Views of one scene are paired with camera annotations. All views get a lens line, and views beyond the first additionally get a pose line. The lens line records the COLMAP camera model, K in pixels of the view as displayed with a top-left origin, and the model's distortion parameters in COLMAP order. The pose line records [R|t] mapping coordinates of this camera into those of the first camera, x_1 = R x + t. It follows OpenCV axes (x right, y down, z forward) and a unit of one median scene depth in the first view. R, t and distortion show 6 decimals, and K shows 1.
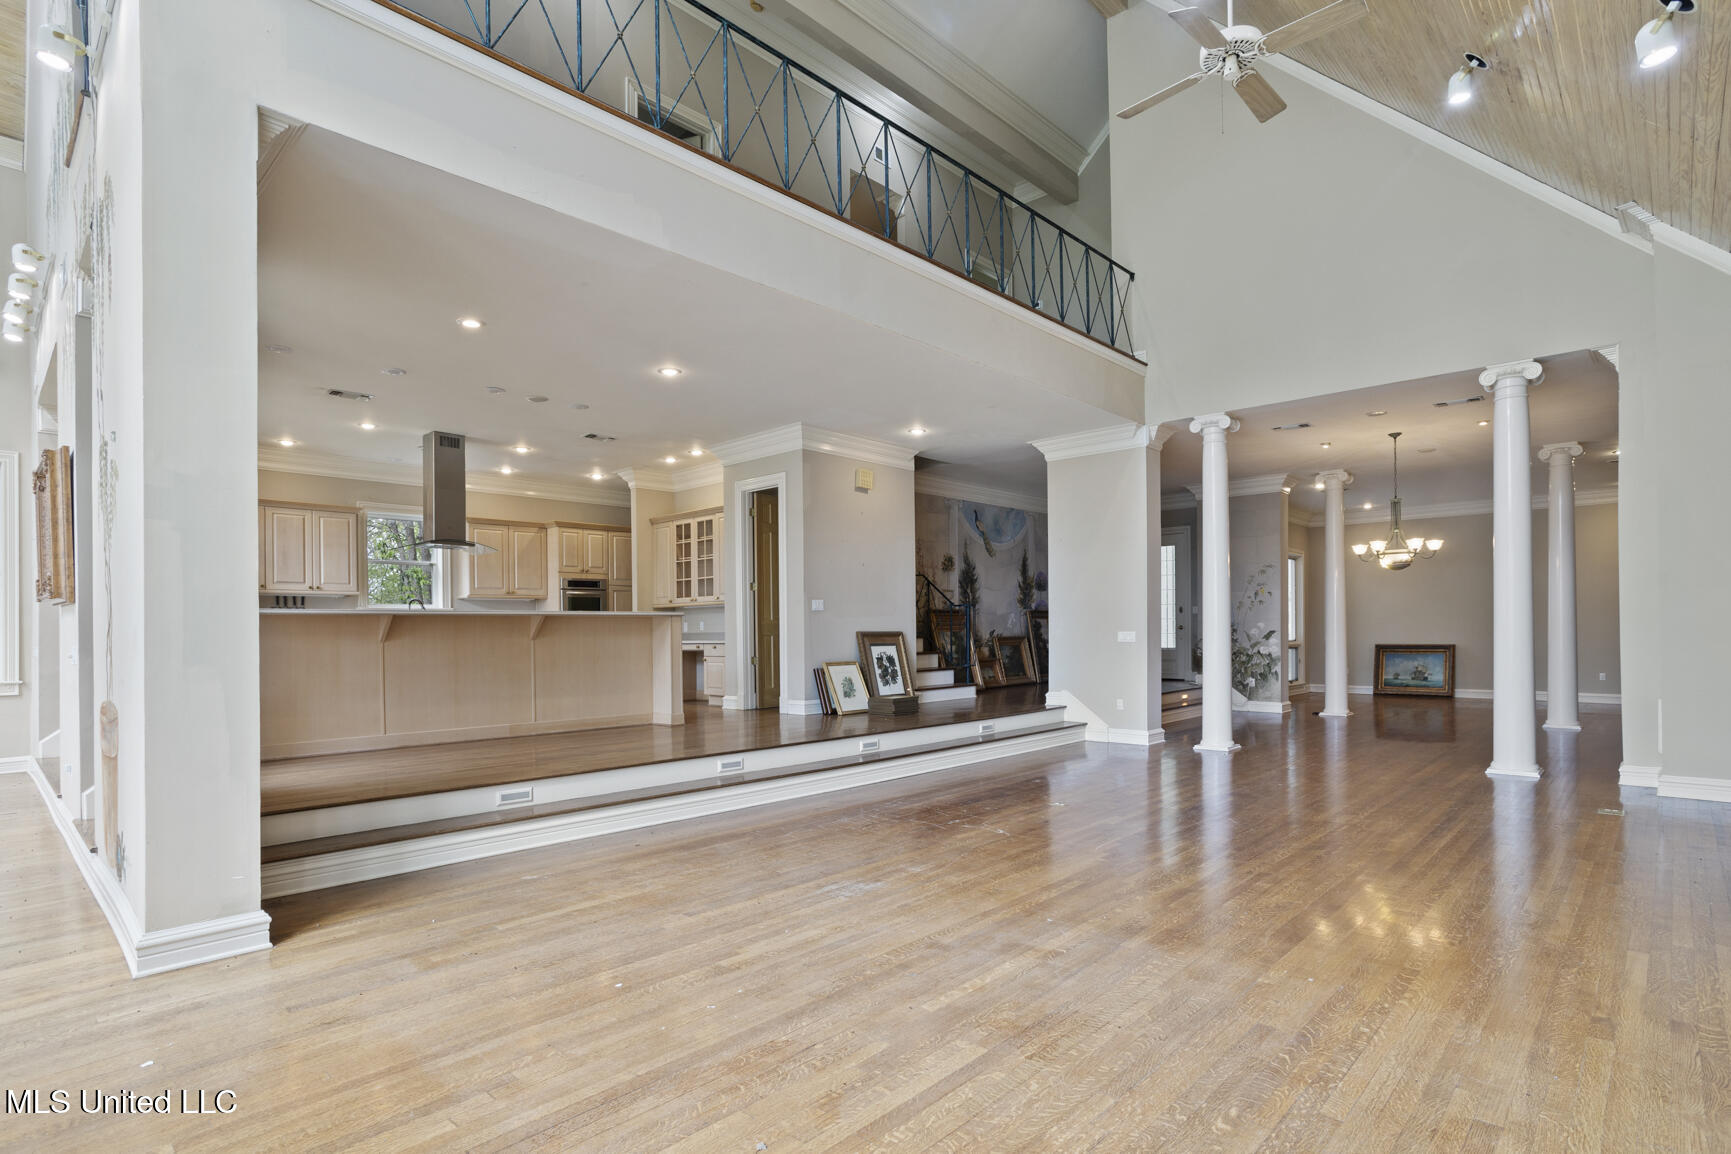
lens RADIAL K [[868.8, 0, 842.3], [0, 868.8, 628.9], [0, 0, 1]] dist [-0.027415, 0.006372]
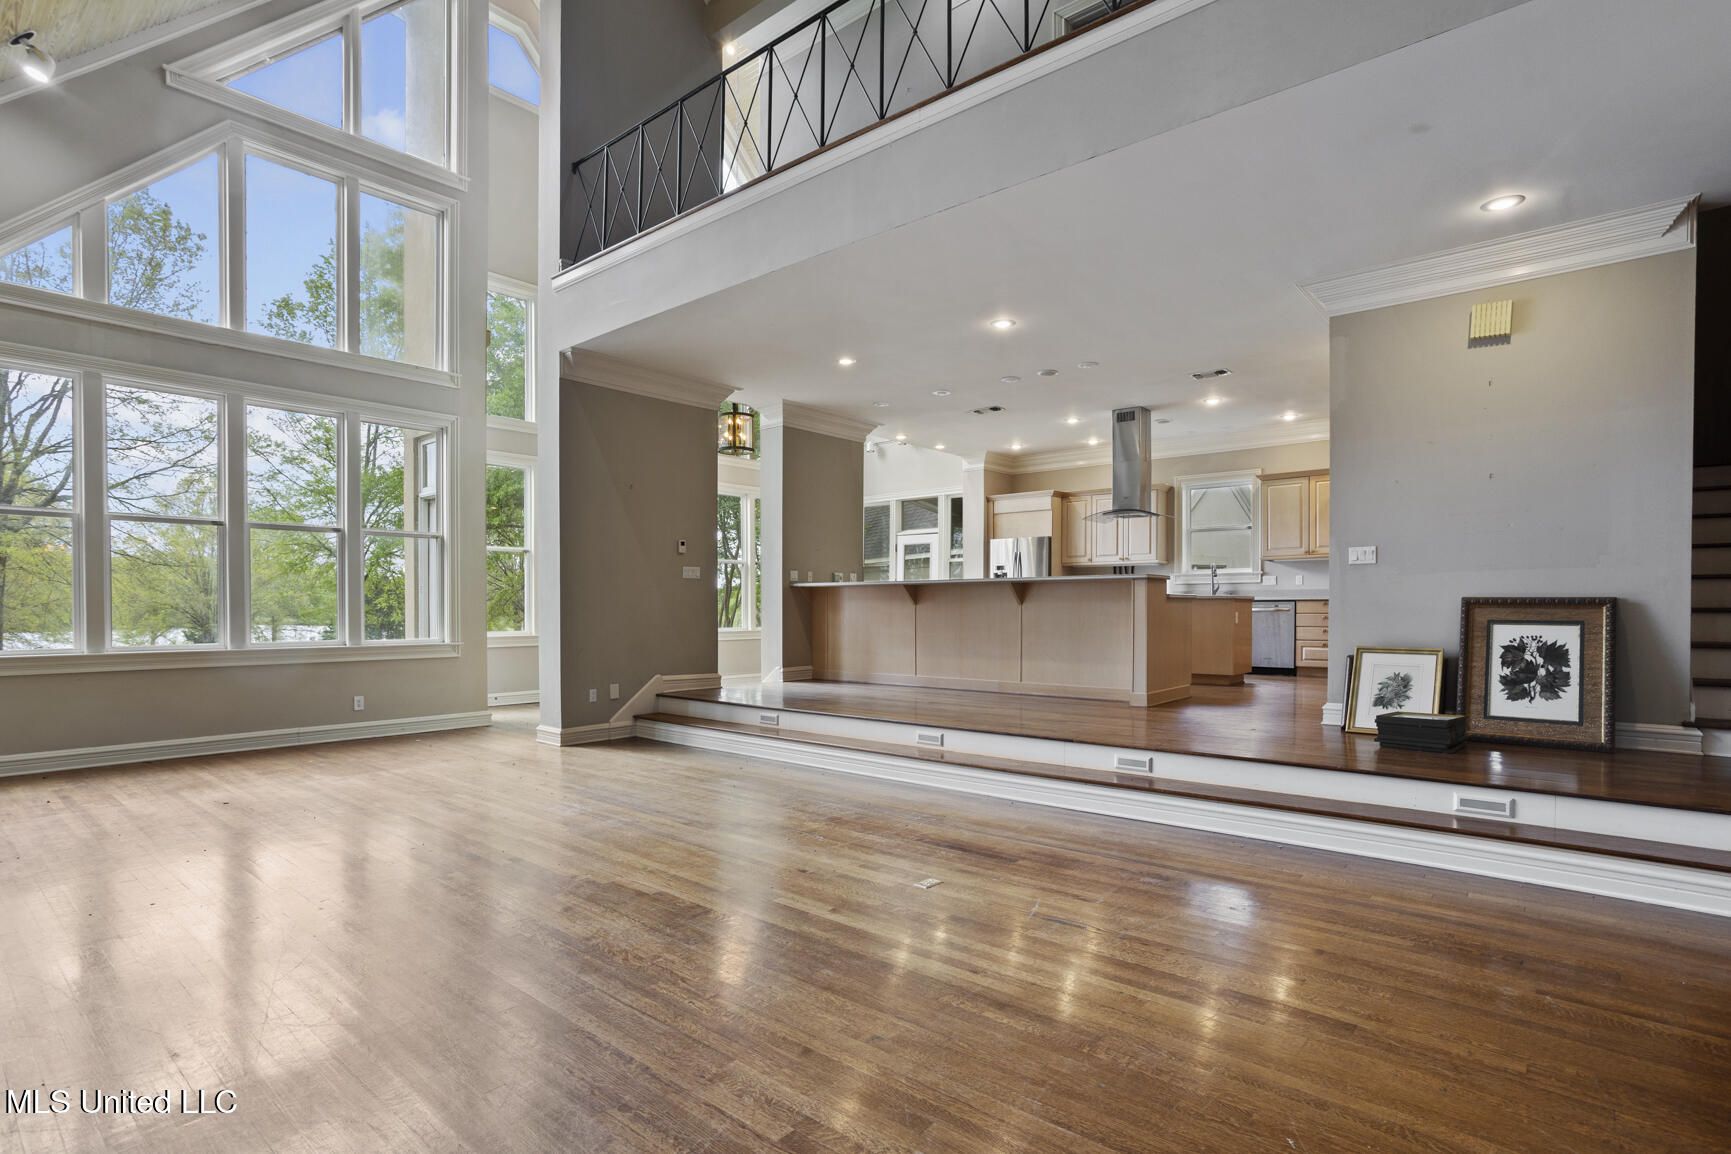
lens RADIAL K [[868.8, 0, 867.7], [0, 868.8, 580.3], [0, 0, 1]] dist [-0.027415, 0.006372]
pose [[0.078040, -0.017134, -0.996803, 0.537006], [0.003363, 0.999851, -0.016923, 0.000228], [0.996945, -0.002031, 0.078086, 0.565613]]
